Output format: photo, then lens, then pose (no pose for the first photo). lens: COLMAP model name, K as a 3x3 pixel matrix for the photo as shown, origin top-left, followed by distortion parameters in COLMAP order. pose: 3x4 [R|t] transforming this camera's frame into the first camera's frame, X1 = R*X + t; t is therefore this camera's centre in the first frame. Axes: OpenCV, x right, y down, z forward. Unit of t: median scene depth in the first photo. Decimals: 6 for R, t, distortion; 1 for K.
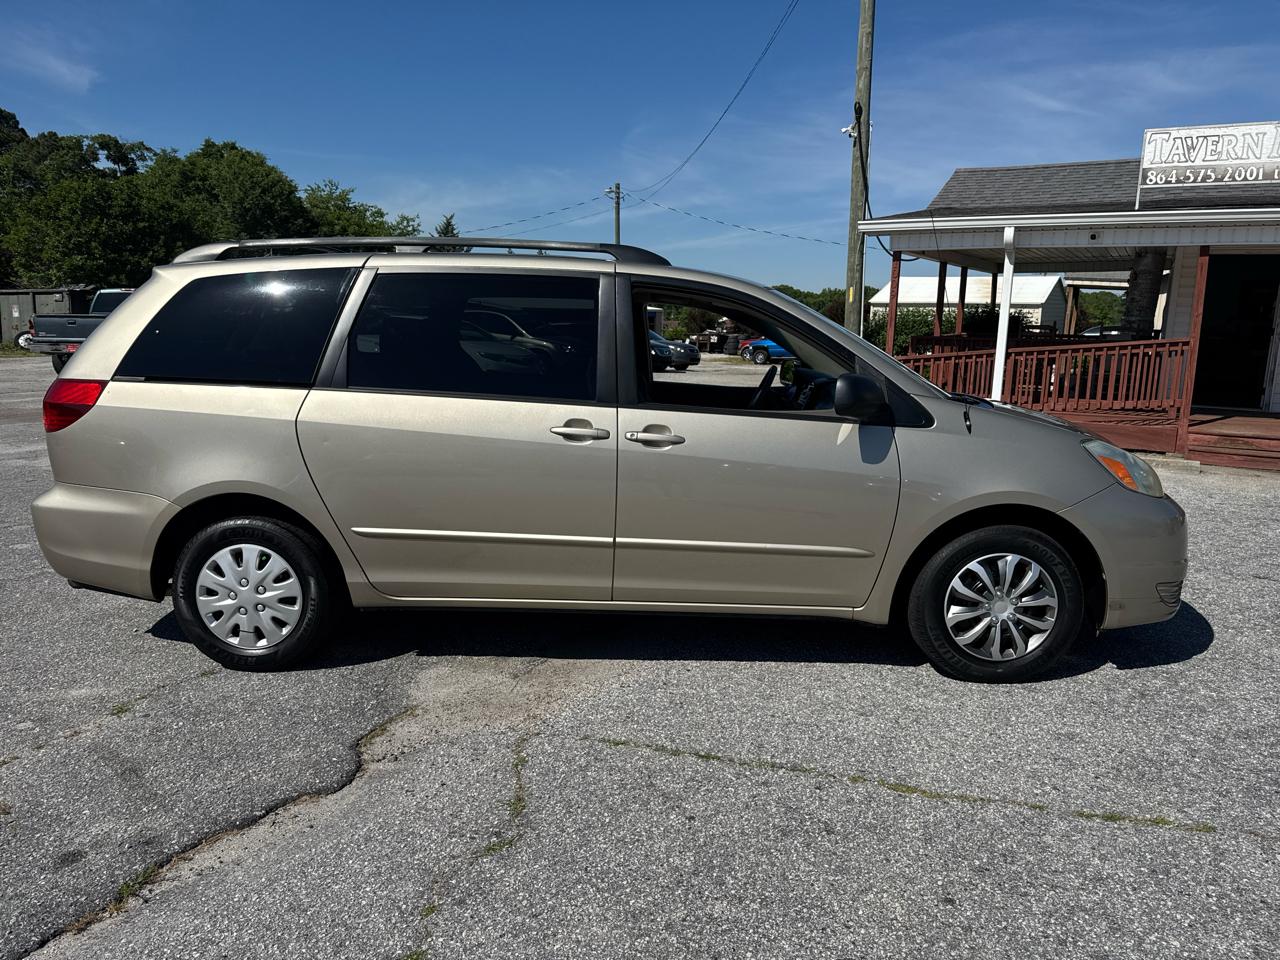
lens RADIAL K [[905.6, 0, 636.1], [0, 905.6, 485.4], [0, 0, 1]] dist [-0.001942, -0.006223]
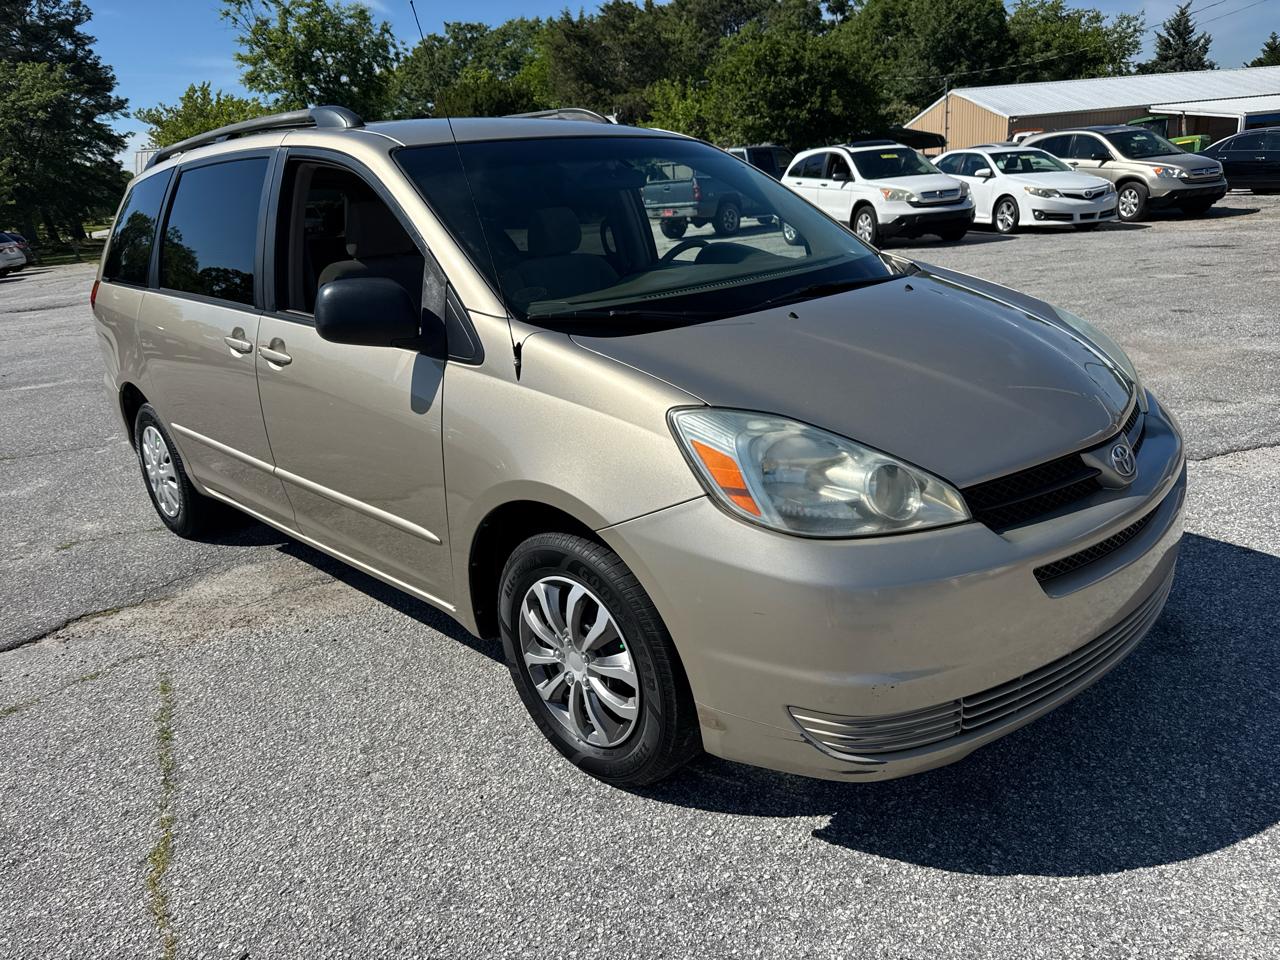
lens RADIAL K [[905.6, 0, 636.1], [0, 905.6, 485.4], [0, 0, 1]] dist [-0.001942, -0.006223]
pose [[0.729467, 0.149658, -0.667443, 0.082042], [-0.033858, 0.982475, 0.183292, -0.009729], [0.683178, -0.111107, 0.721750, 0.059364]]
